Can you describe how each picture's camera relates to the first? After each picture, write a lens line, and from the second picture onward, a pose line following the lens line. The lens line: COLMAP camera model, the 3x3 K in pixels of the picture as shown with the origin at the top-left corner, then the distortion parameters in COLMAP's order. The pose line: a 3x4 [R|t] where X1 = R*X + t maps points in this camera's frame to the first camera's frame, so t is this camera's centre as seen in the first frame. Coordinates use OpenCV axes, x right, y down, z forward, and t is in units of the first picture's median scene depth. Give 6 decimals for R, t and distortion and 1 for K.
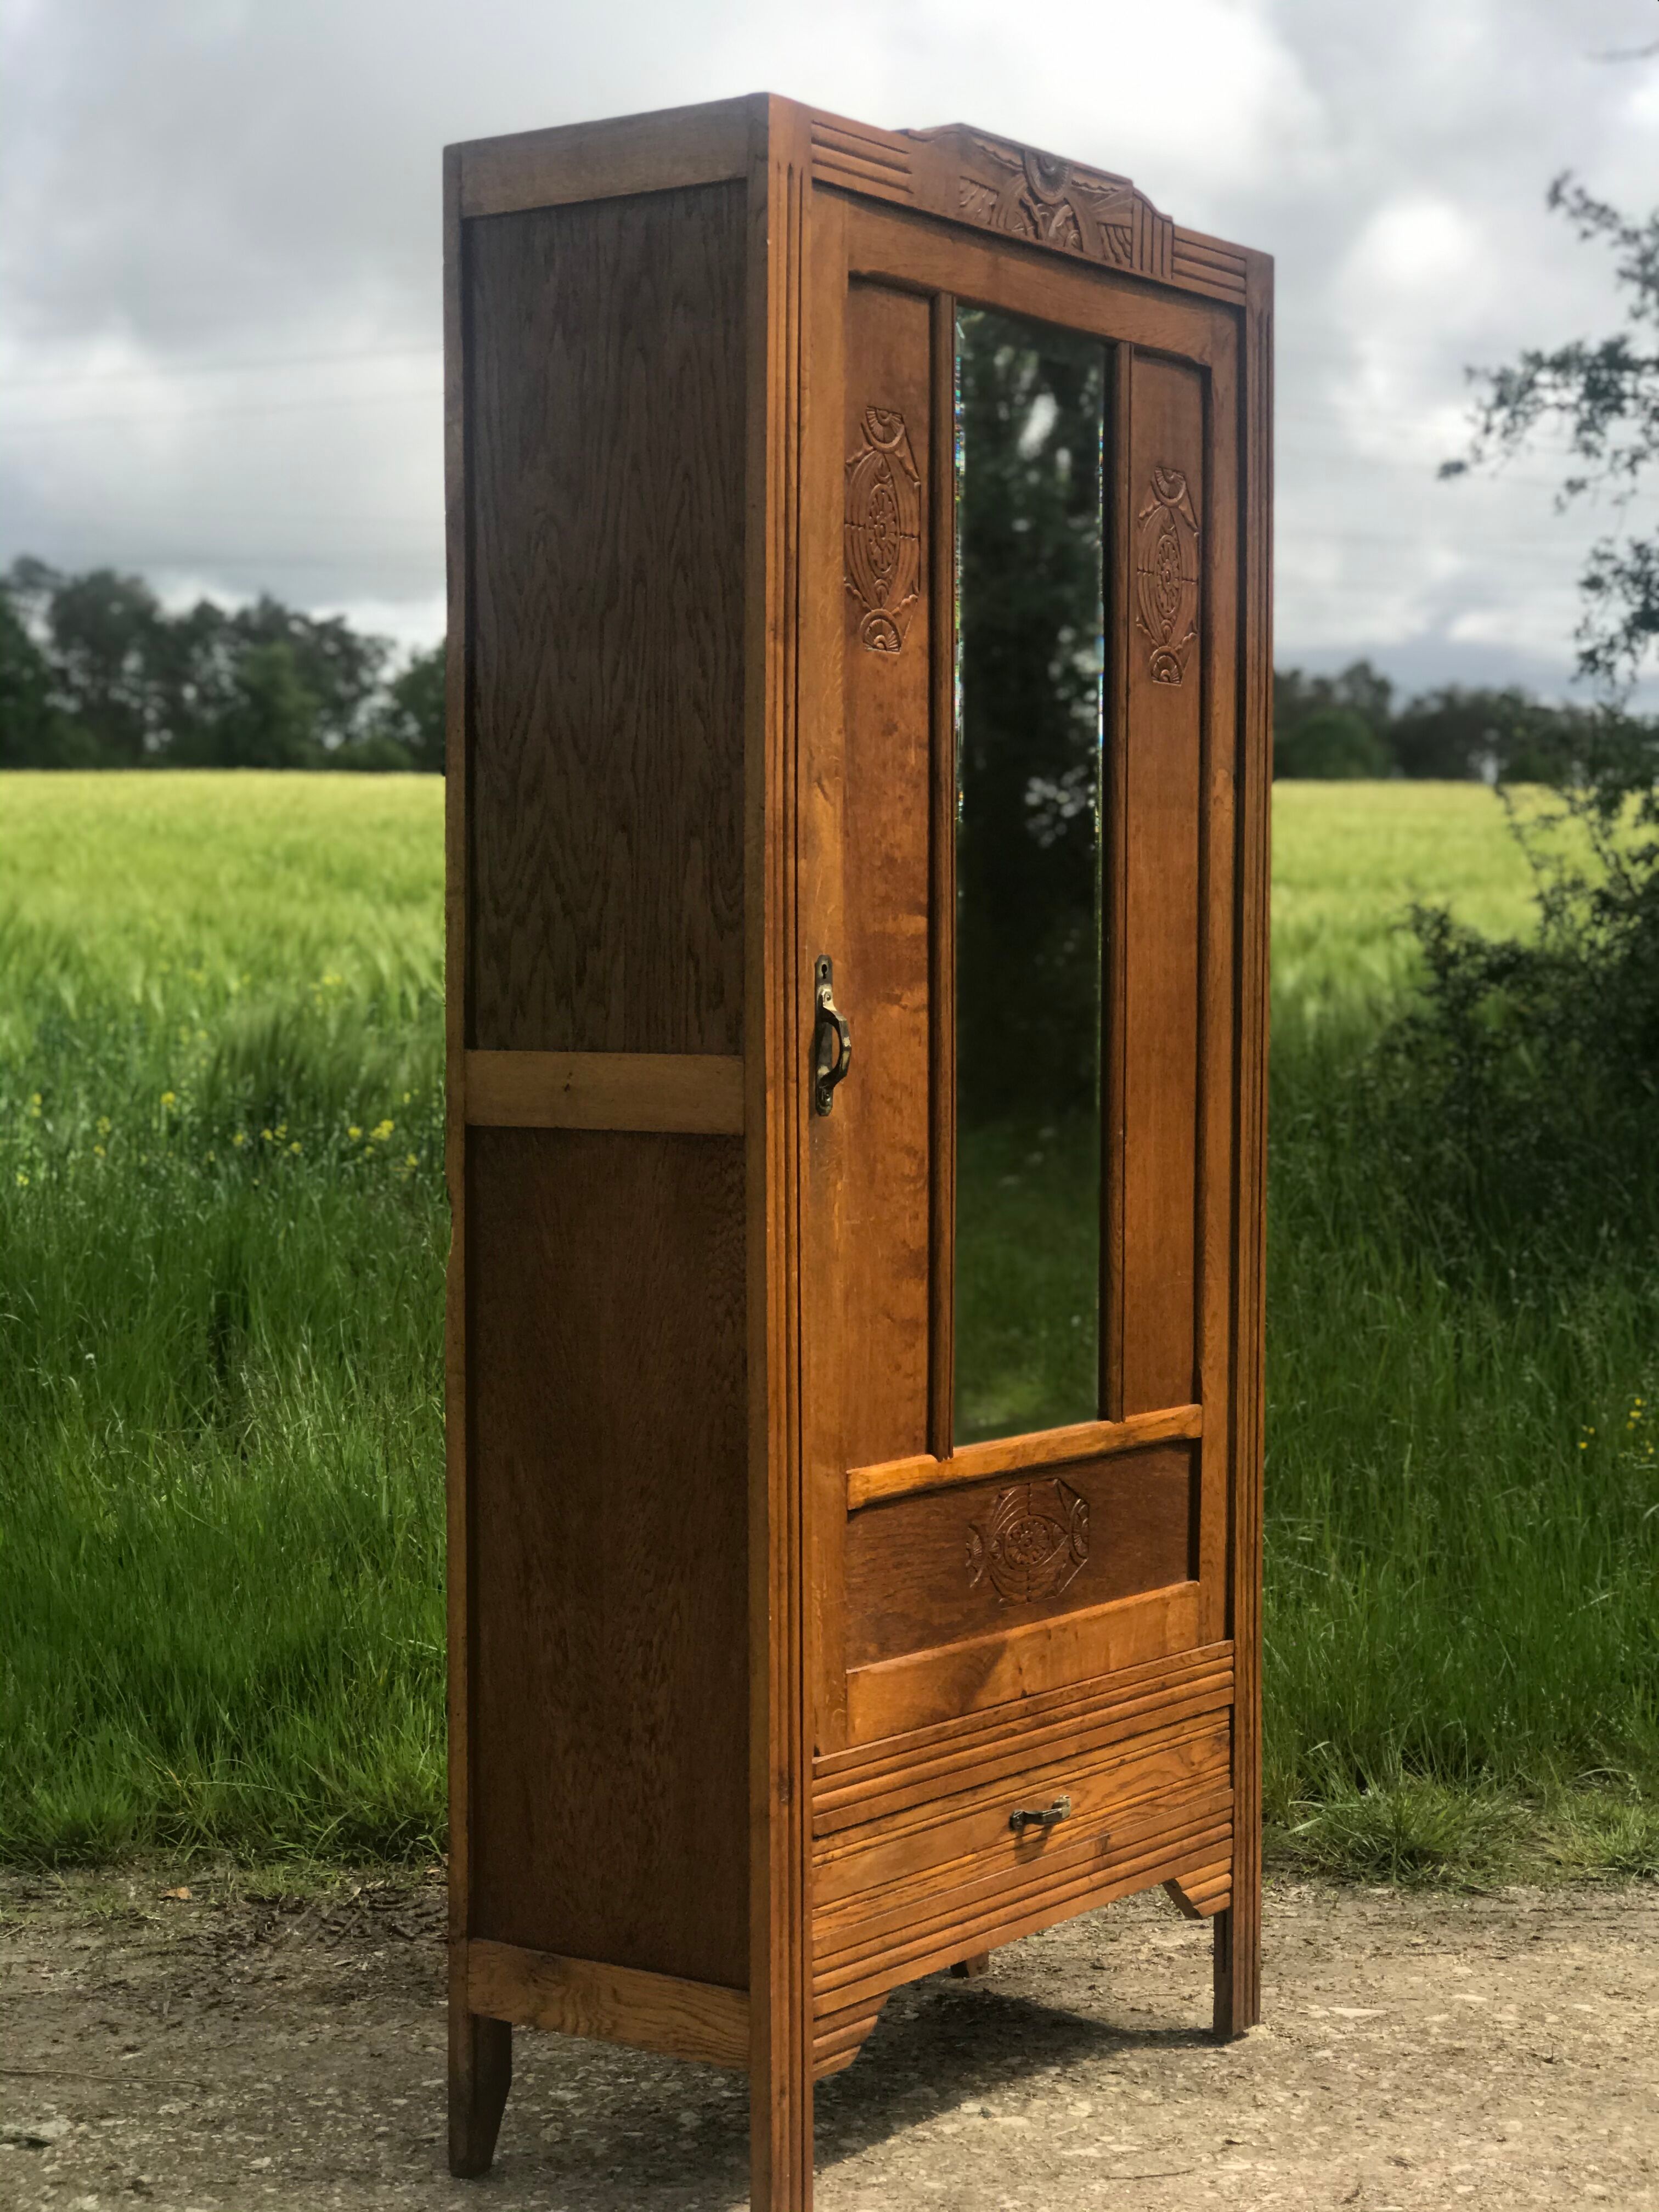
lens RADIAL K [[3603.6, 0, 848.9], [0, 3603.6, 1097.4], [0, 0, 1]] dist [0.028621, 0.000000]
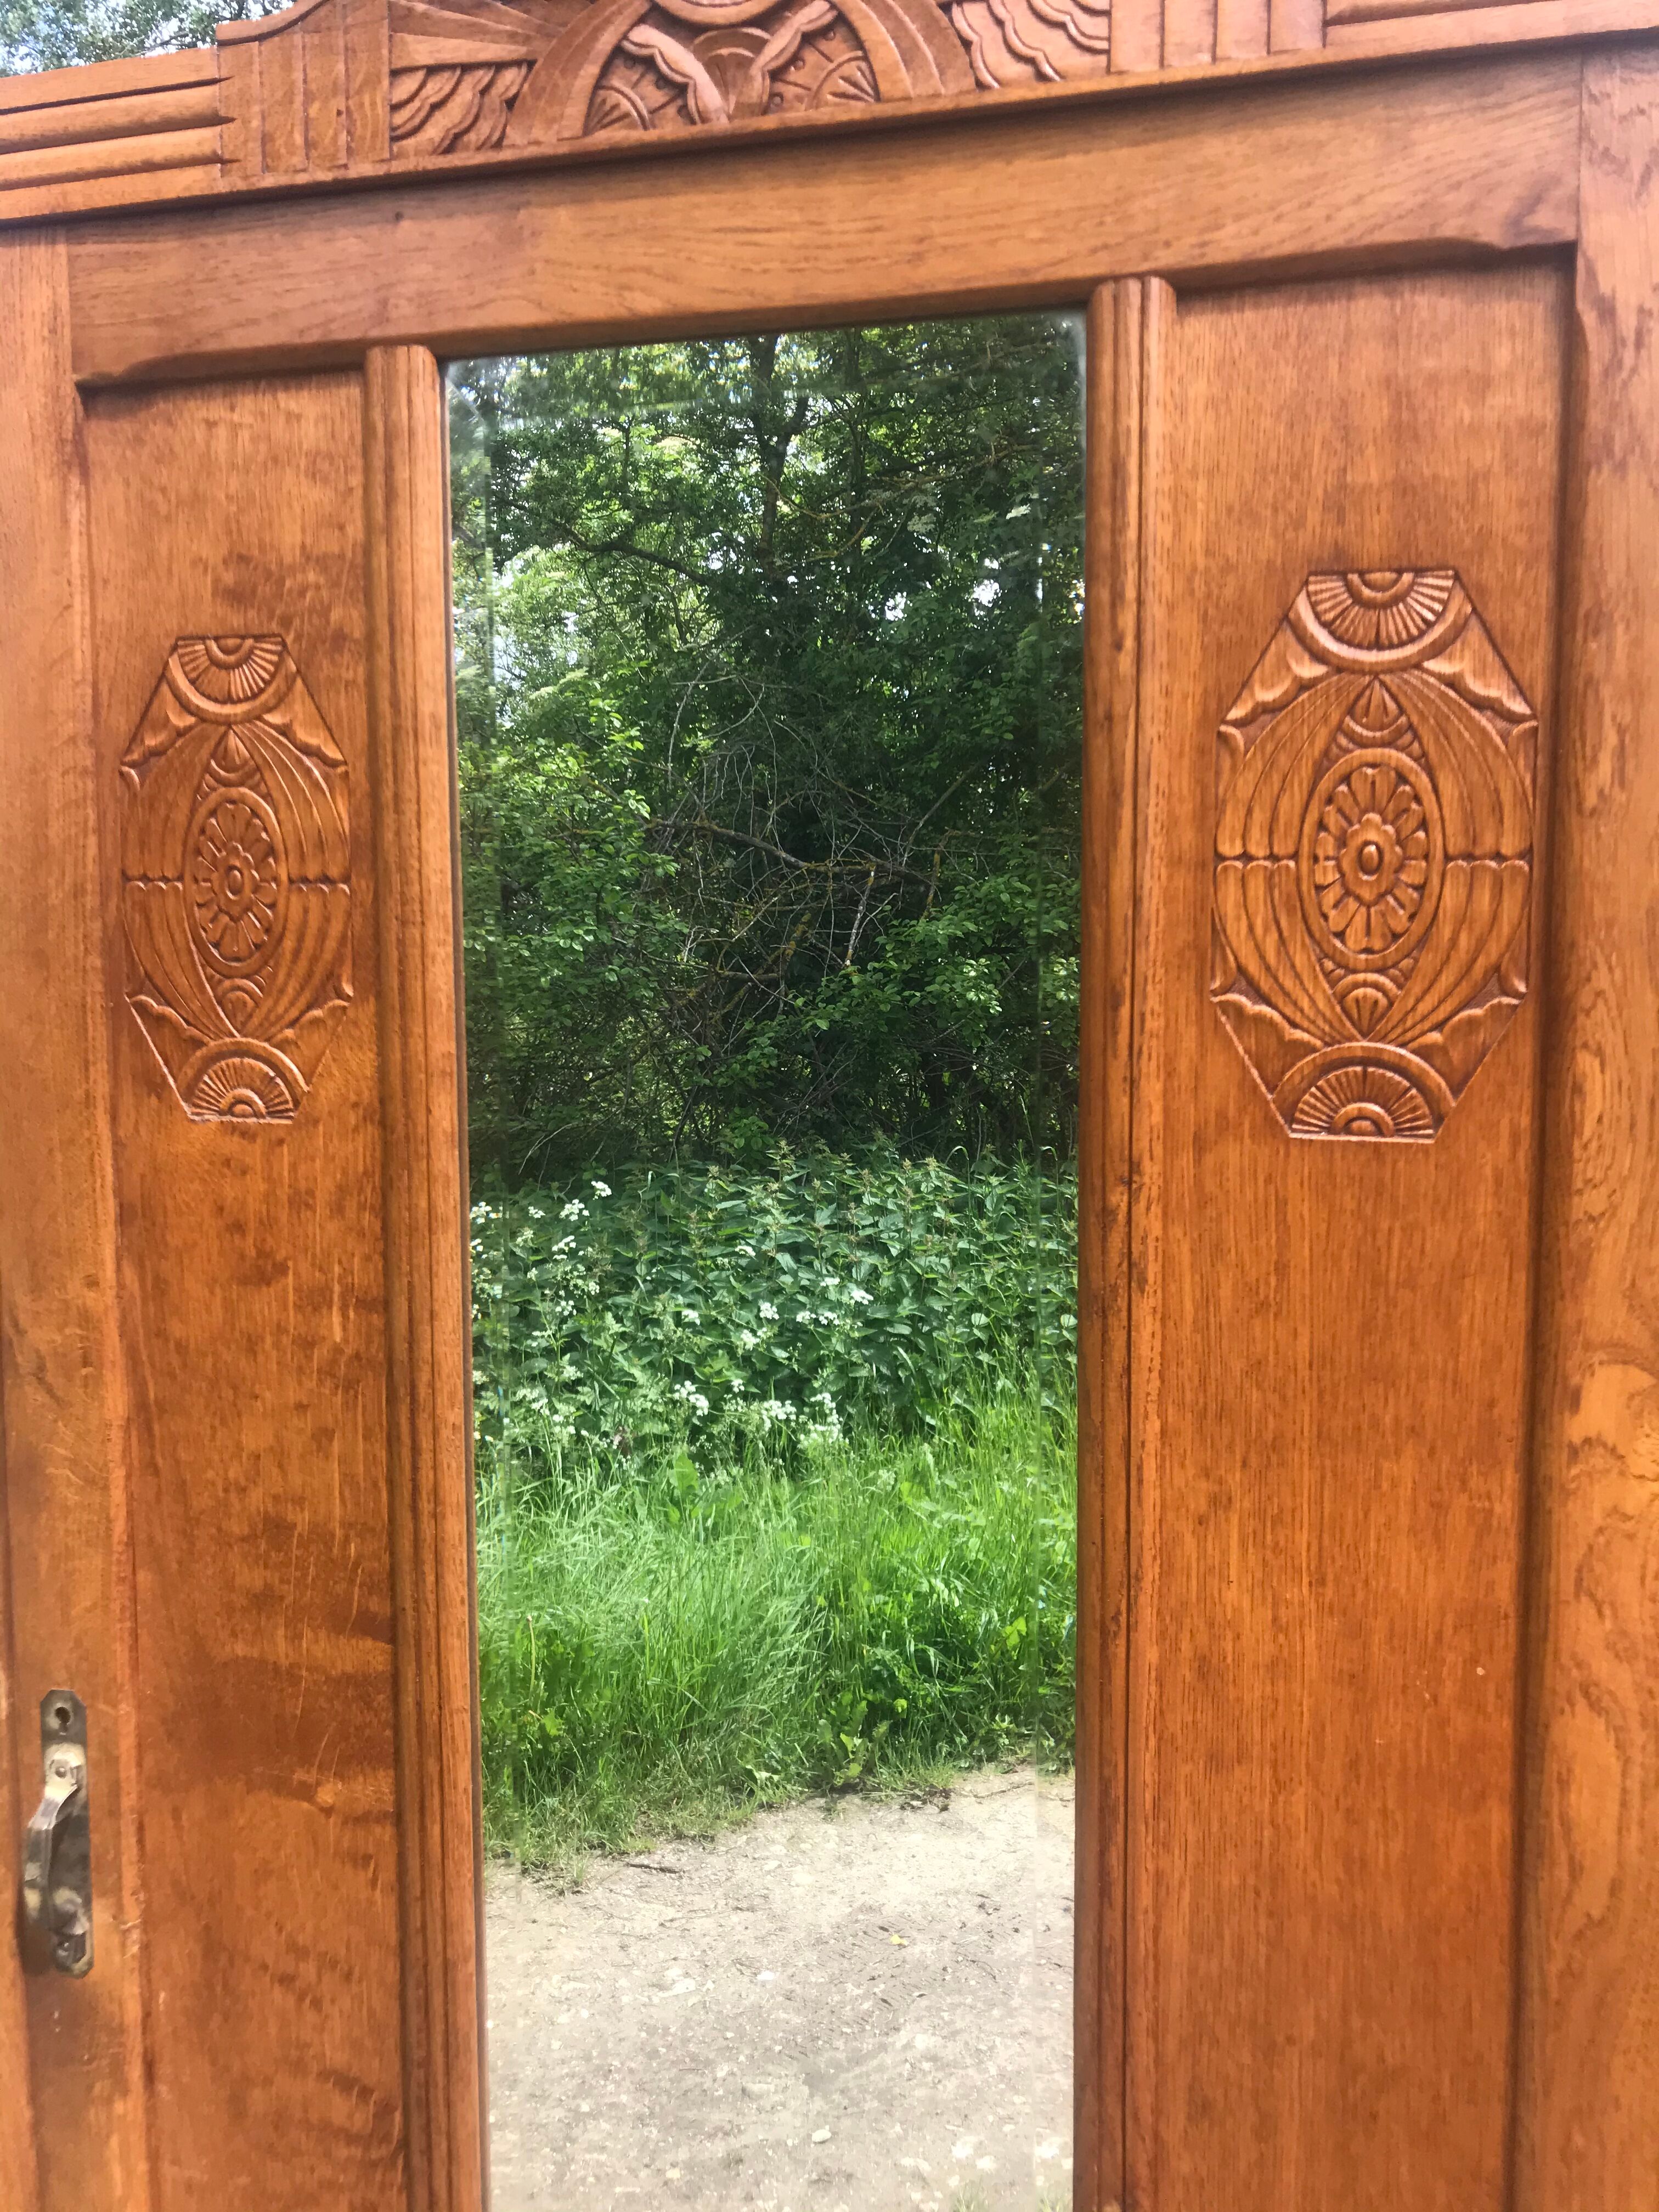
lens RADIAL K [[1819.6, 0, 825.9], [0, 1819.6, 1085.8], [0, 0, 1]] dist [0.033757, -0.026978]
pose [[0.373010, 0.075389, -0.924760, 0.259601], [-0.024657, 0.997147, 0.071345, -0.139749], [0.927500, -0.003811, 0.373804, 0.919723]]
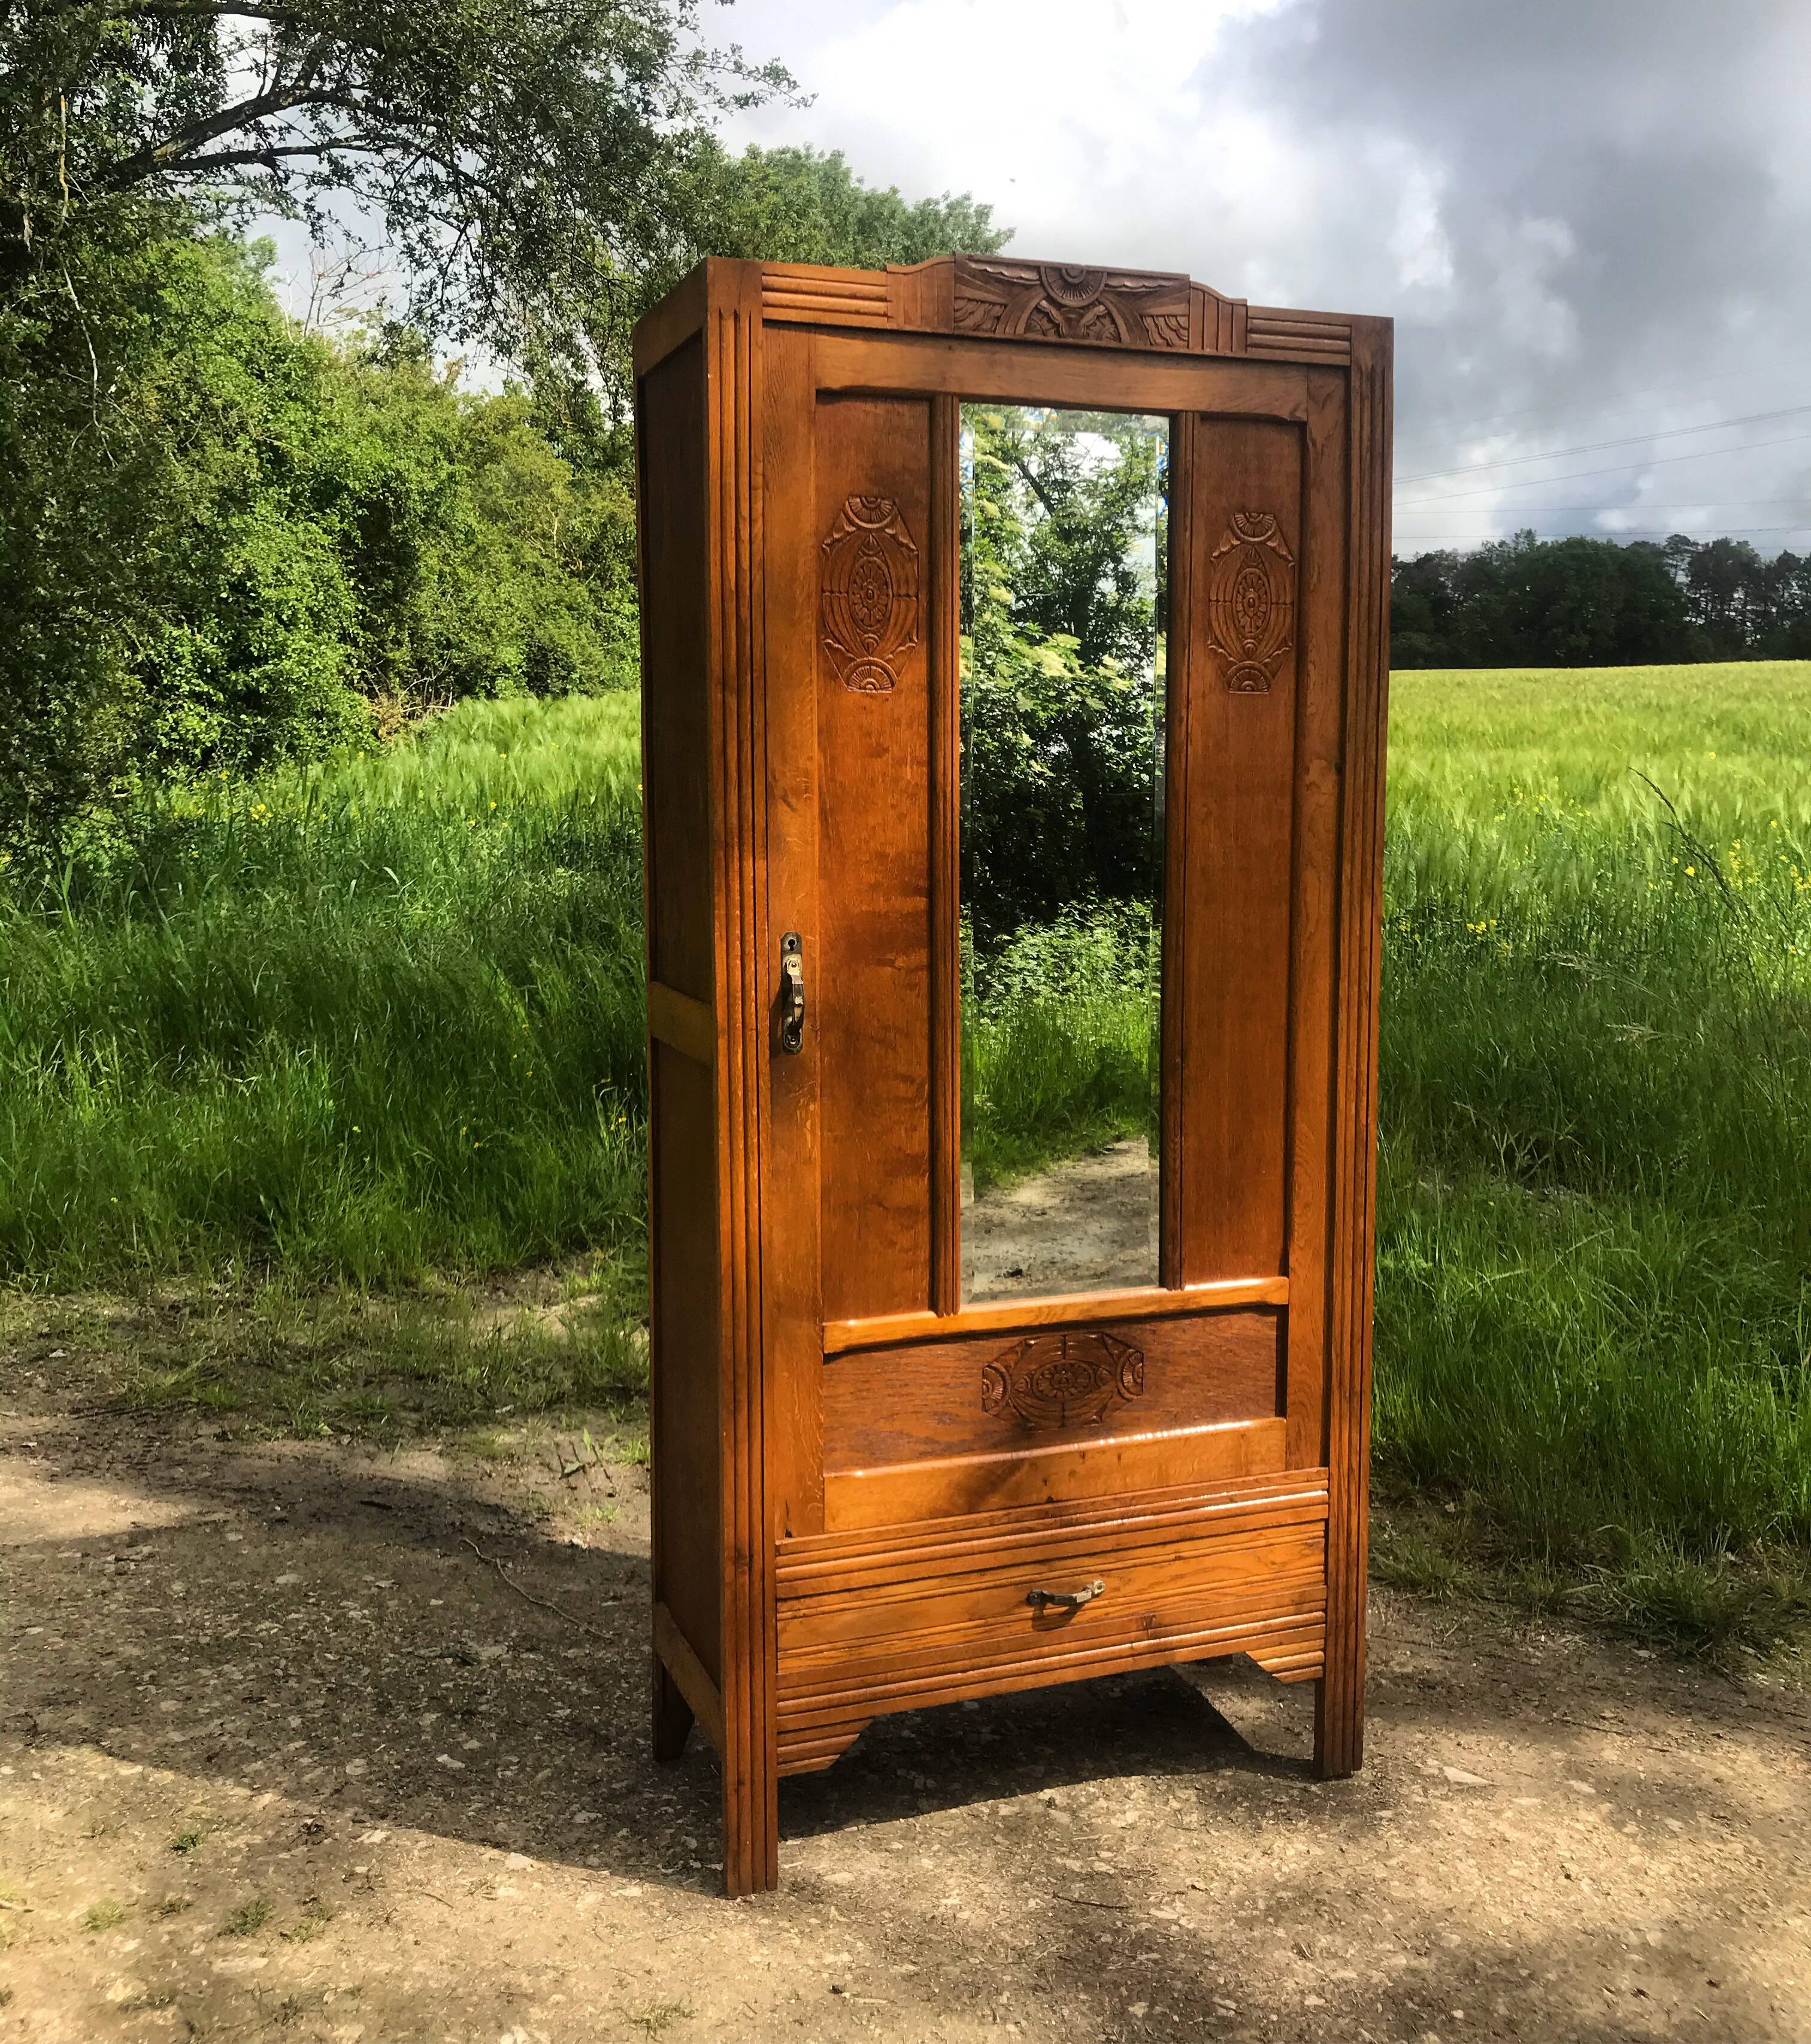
lens RADIAL K [[1991.2, 0, 911.3], [0, 1991.2, 975.9], [0, 0, 1]] dist [0.025309, 0.000000]
pose [[0.831541, 0.050571, -0.553157, 0.389024], [-0.015321, 0.997556, 0.068168, -0.066743], [0.555253, -0.048210, 0.830283, 0.394562]]
